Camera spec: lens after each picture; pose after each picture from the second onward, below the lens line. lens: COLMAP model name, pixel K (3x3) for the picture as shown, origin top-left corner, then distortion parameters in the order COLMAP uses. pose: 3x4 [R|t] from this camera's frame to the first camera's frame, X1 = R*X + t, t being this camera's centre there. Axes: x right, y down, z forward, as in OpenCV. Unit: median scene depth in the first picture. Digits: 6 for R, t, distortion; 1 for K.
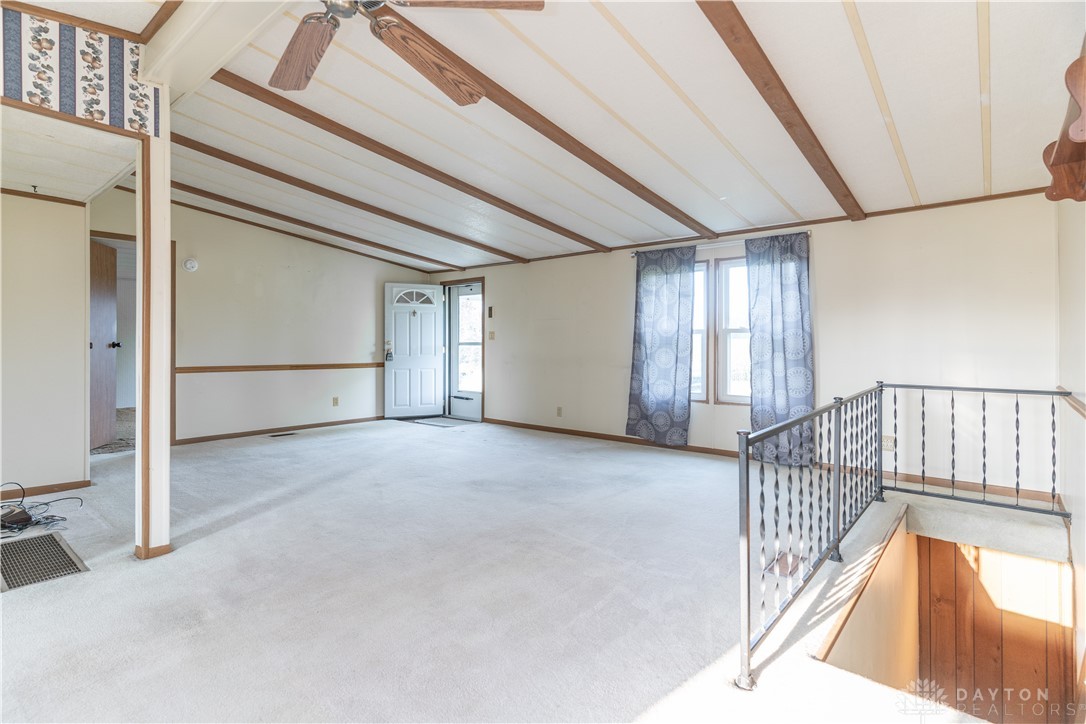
lens RADIAL K [[534.2, 0, 540.6], [0, 534.2, 347.6], [0, 0, 1]] dist [0.001456, -0.004823]
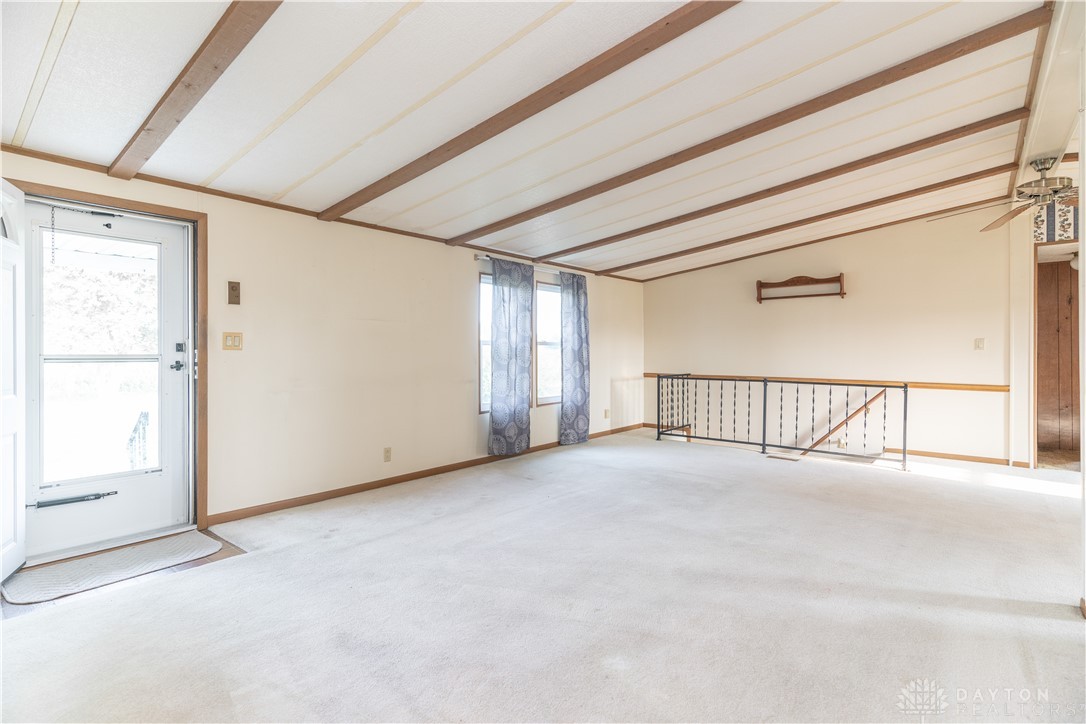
lens RADIAL K [[526.4, 0, 543.0], [0, 526.4, 362.0], [0, 0, 1]] dist [0.003306, -0.004876]
pose [[-0.023097, -0.028239, 0.999334, -0.765435], [0.001068, 0.999600, 0.028271, -0.022410], [-0.999733, 0.001720, -0.023057, 0.960547]]
